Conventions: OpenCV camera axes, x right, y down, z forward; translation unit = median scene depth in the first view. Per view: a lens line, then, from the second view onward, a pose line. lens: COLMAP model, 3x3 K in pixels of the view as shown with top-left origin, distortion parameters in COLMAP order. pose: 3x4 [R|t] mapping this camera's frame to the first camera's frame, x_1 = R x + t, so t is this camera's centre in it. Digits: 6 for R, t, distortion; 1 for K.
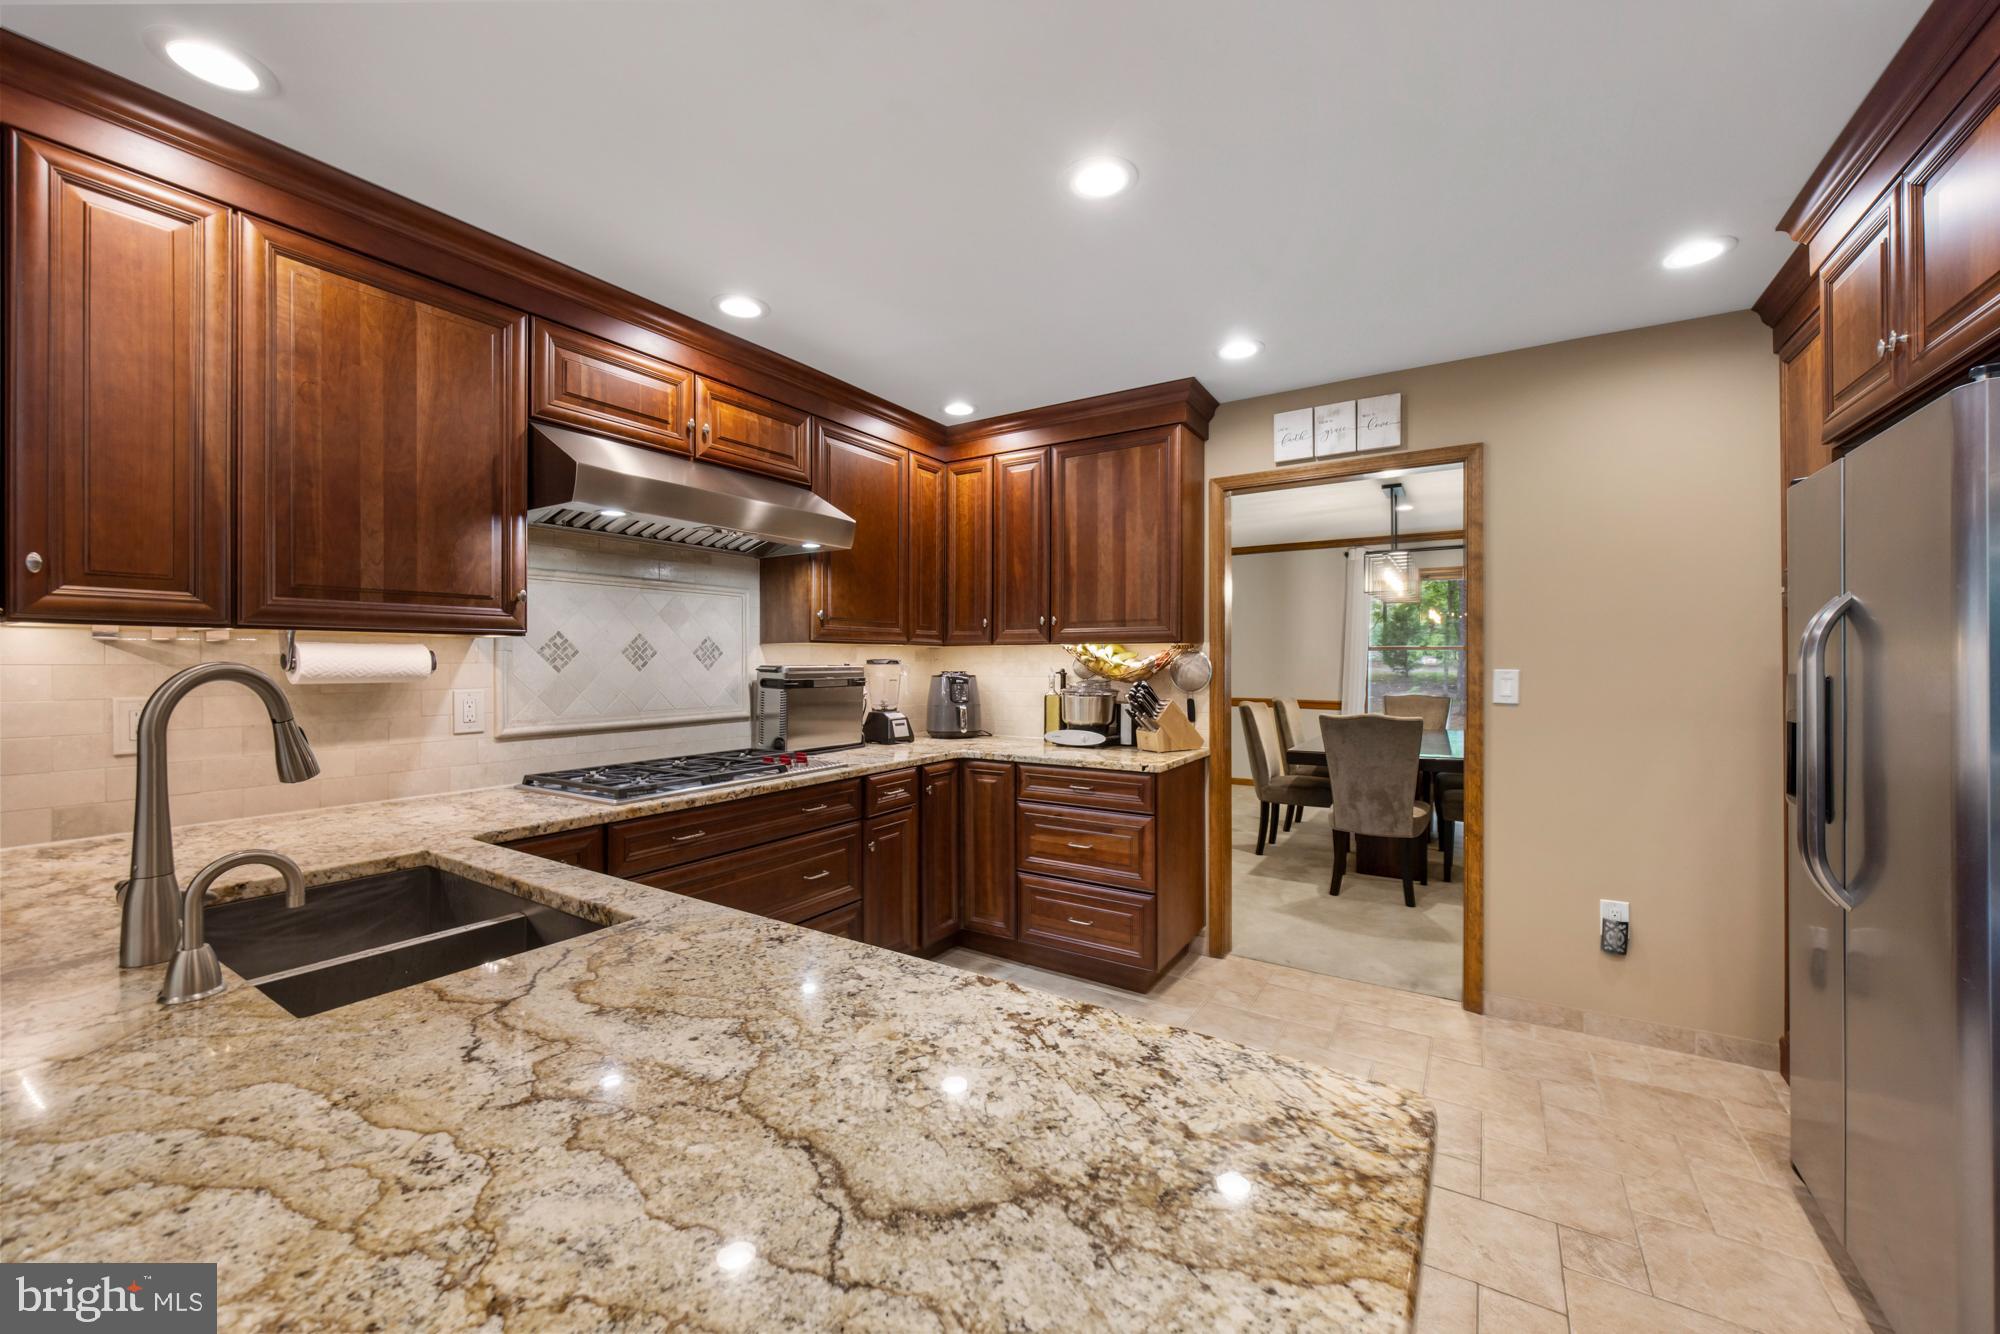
lens RADIAL K [[770.8, 0, 998.6], [0, 770.8, 658.7], [0, 0, 1]] dist [-0.000079, -0.000085]
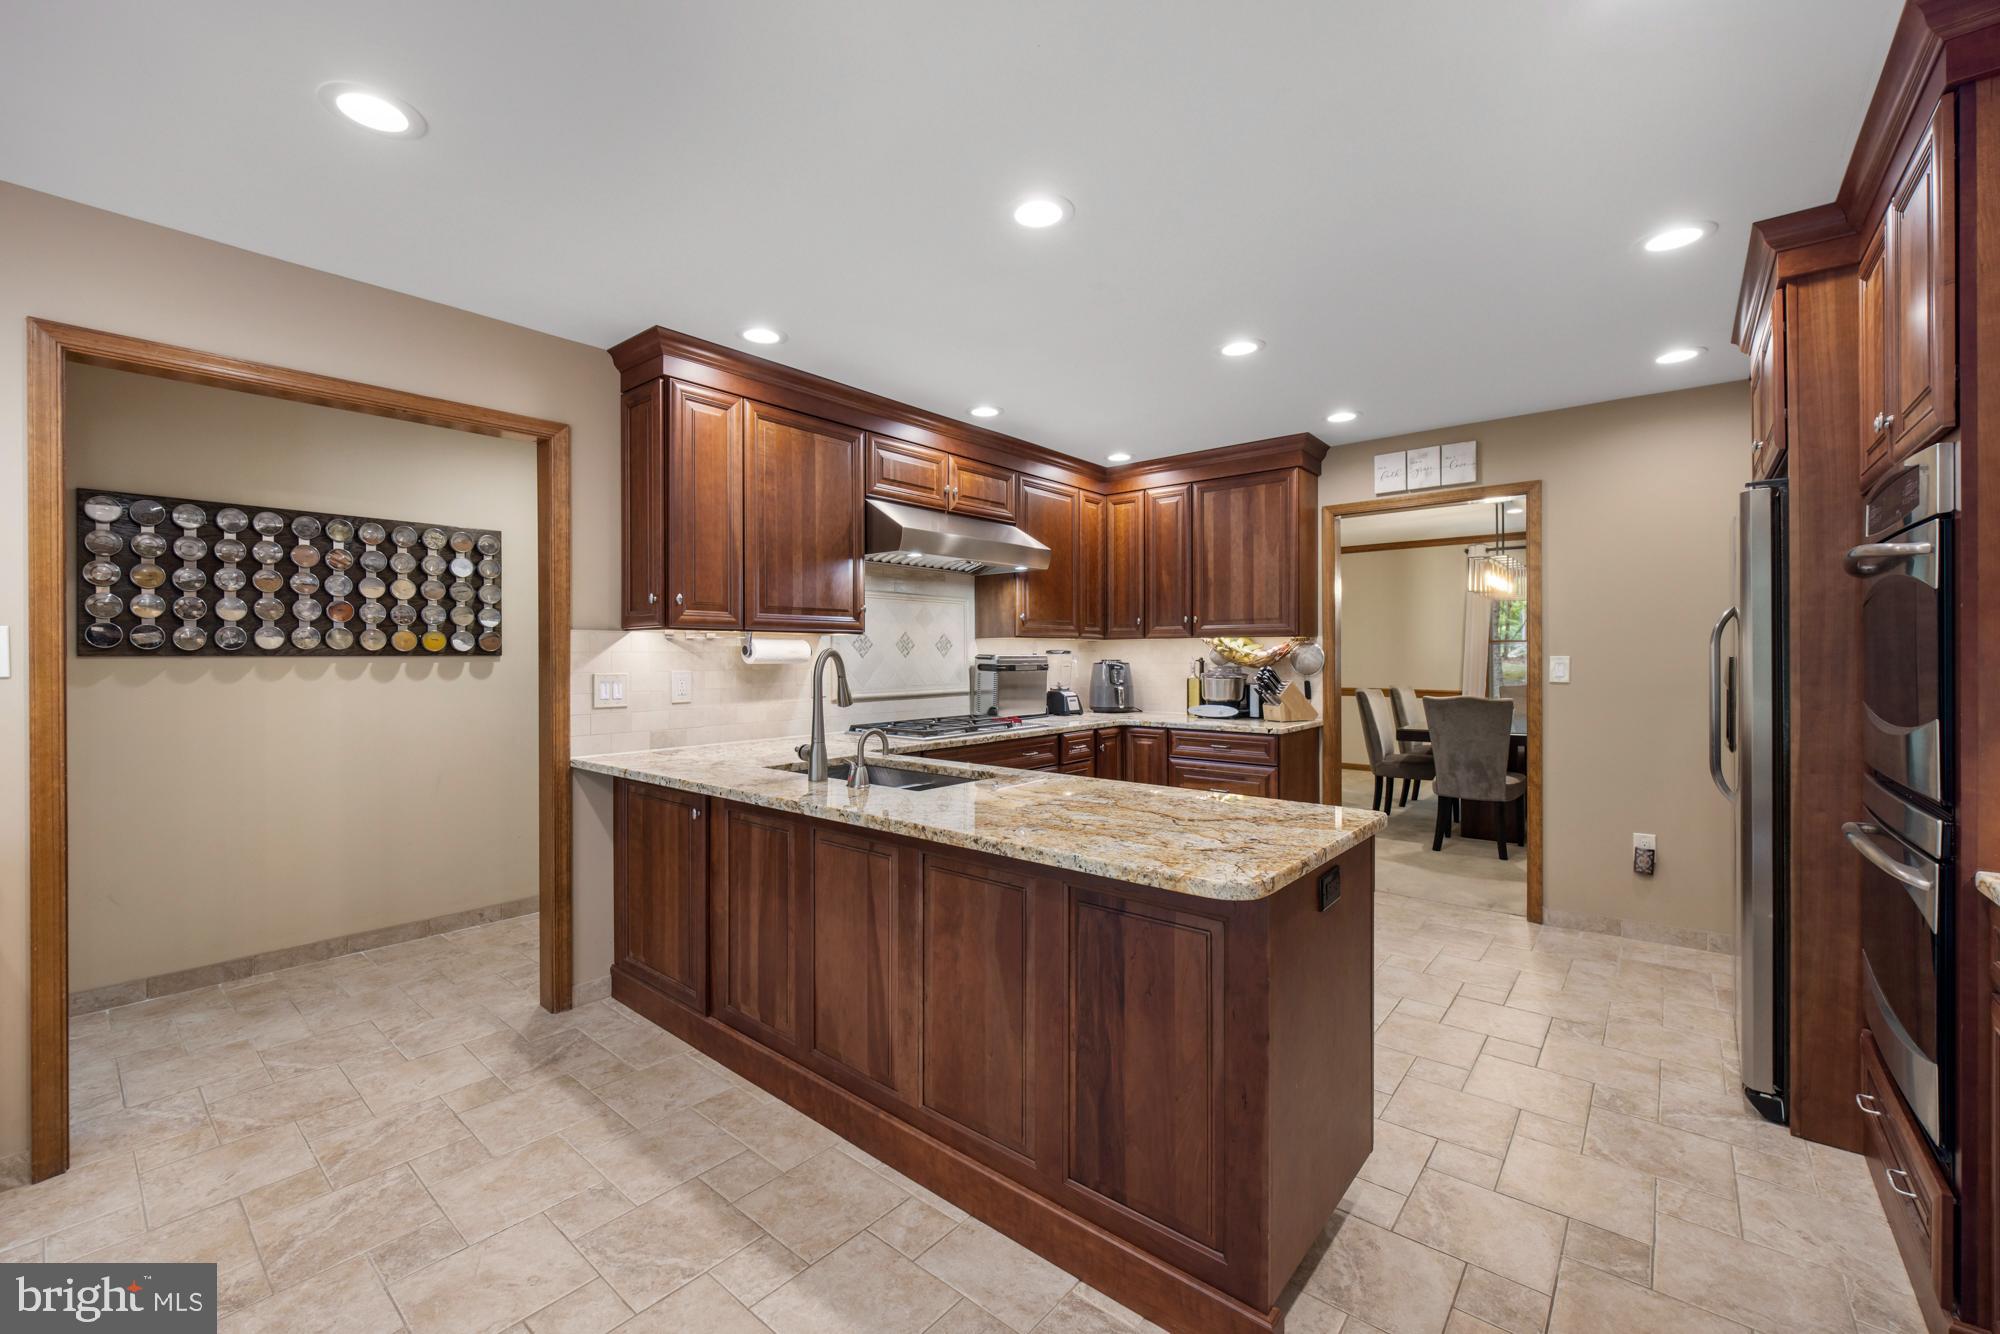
lens RADIAL K [[807.0, 0, 989.4], [0, 807.0, 646.9], [0, 0, 1]] dist [-0.010375, -0.000134]
pose [[0.989849, -0.002498, -0.142100, -0.081981], [0.001475, 0.999972, -0.007304, 0.005674], [0.142114, 0.007020, 0.989825, -0.398606]]
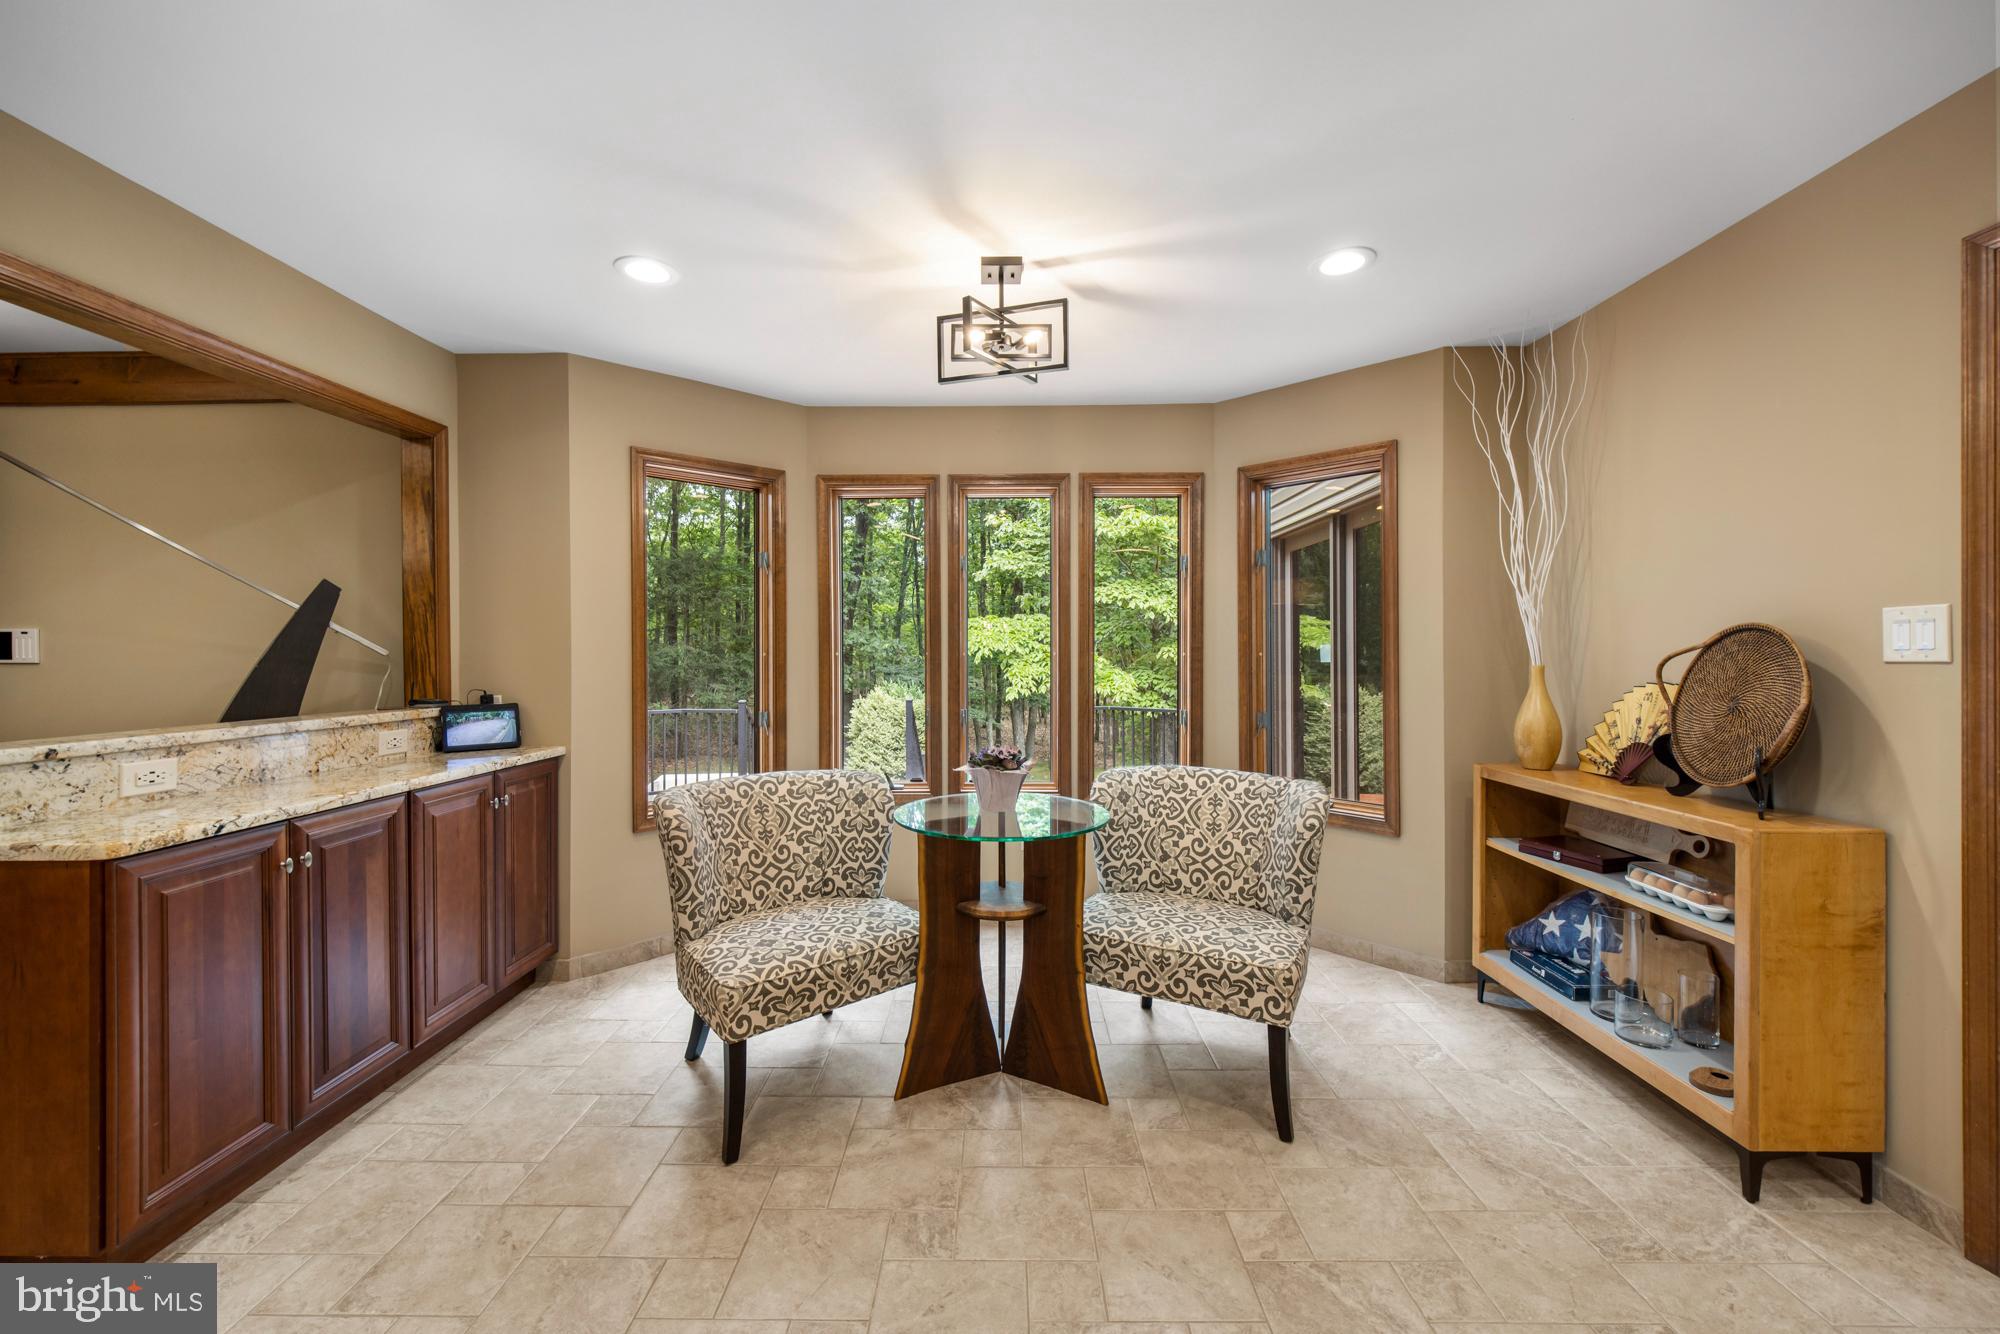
lens RADIAL K [[770.8, 0, 998.6], [0, 770.8, 658.7], [0, 0, 1]] dist [-0.000079, -0.000085]
pose [[-0.852610, 0.008156, -0.522484, -0.094279], [0.004301, 0.999954, 0.008592, 0.013868], [0.522530, 0.005078, -0.852606, 0.181216]]
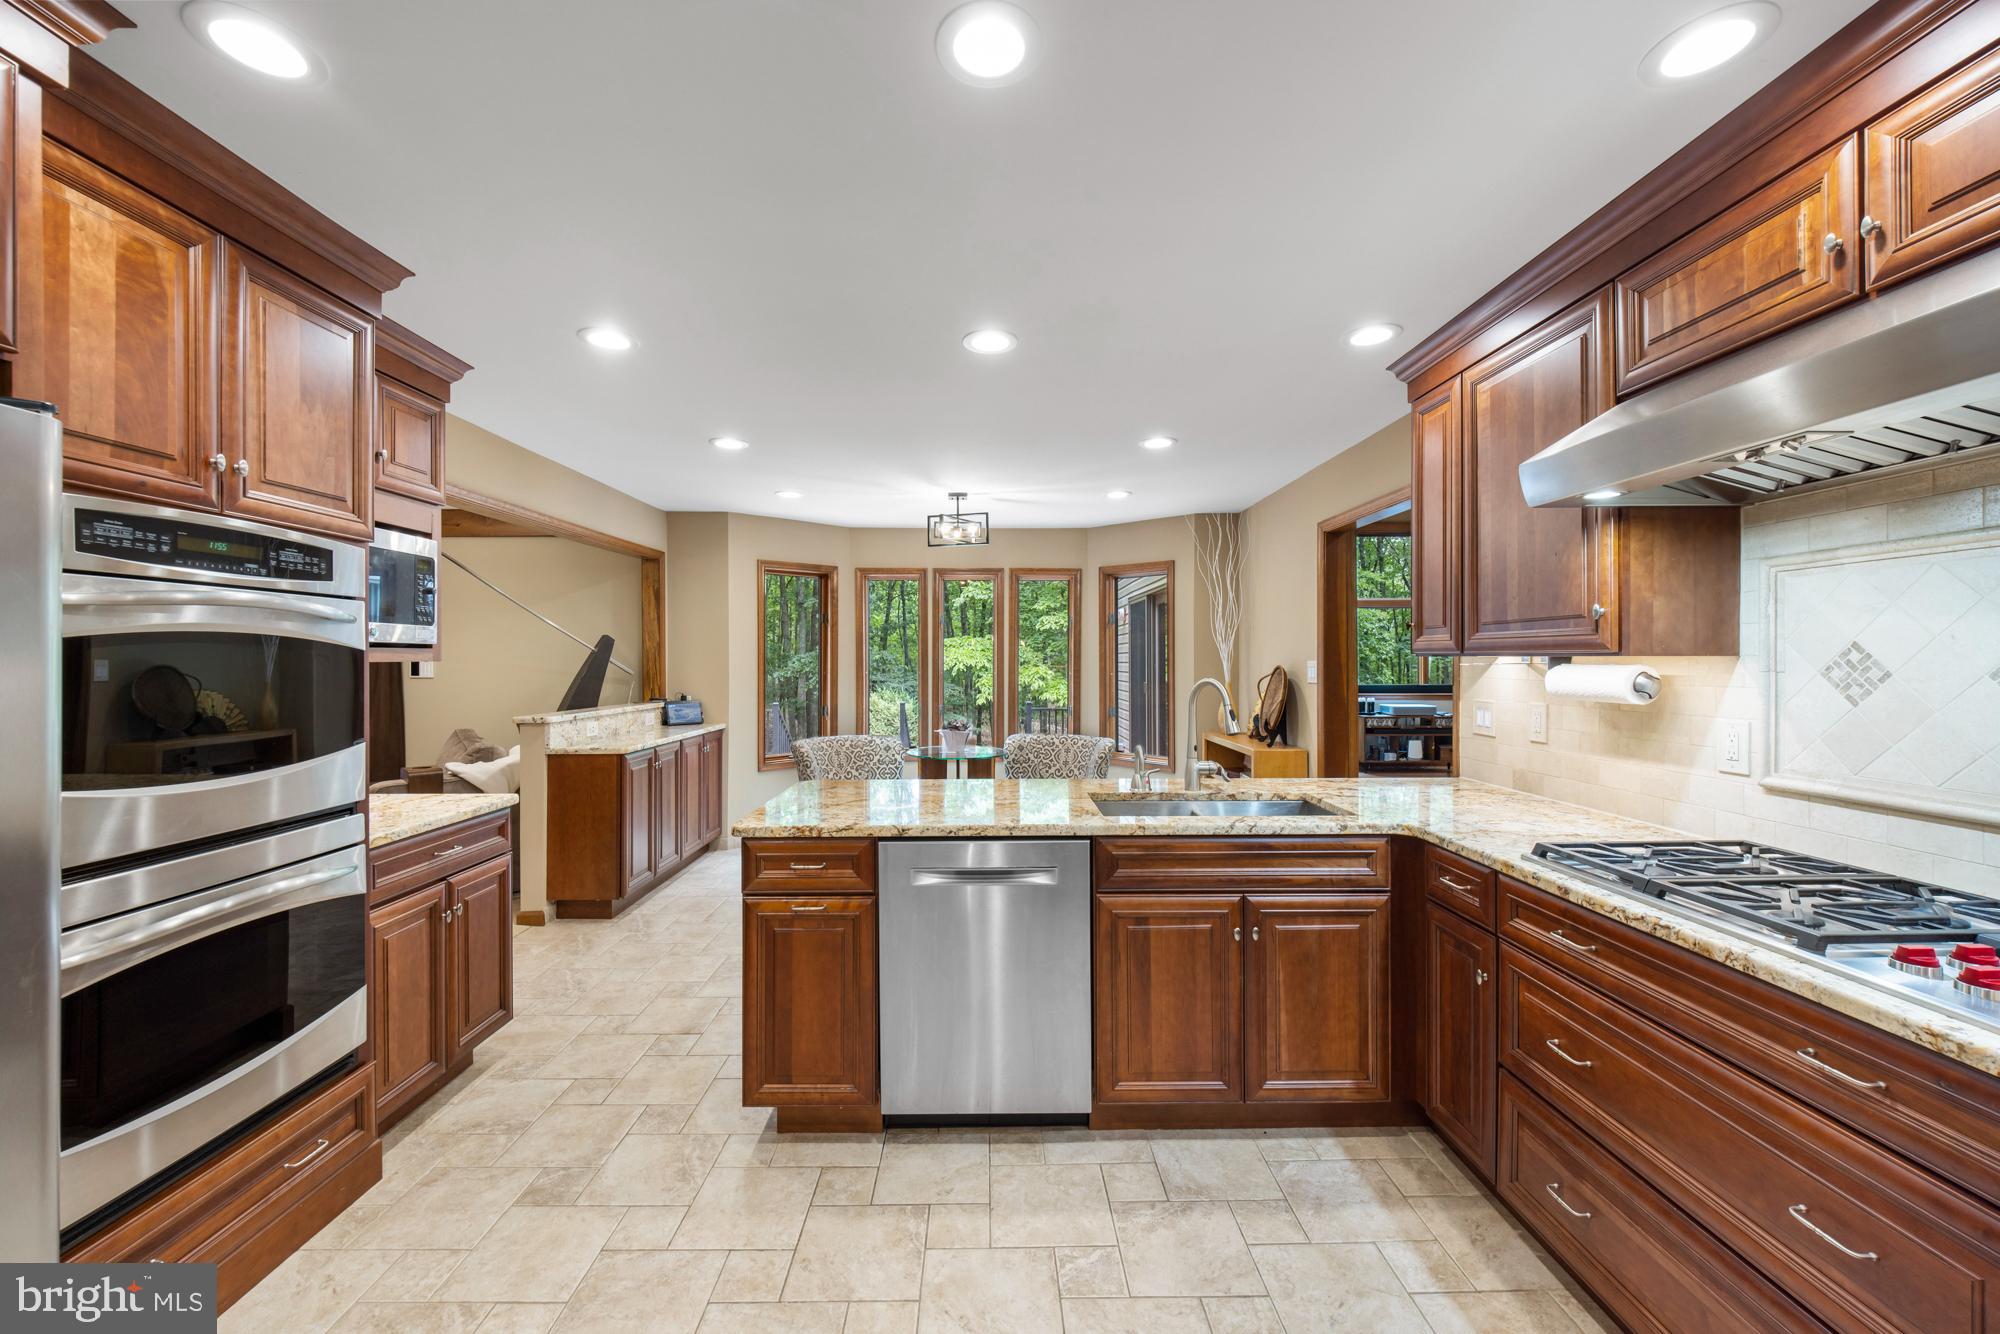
lens RADIAL K [[770.8, 0, 998.6], [0, 770.8, 658.7], [0, 0, 1]] dist [-0.000079, -0.000085]
pose [[-0.841387, 0.001165, -0.540432, 0.284331], [0.002067, 0.999997, -0.001061, -0.017528], [0.540429, -0.002010, -0.841387, 0.899300]]
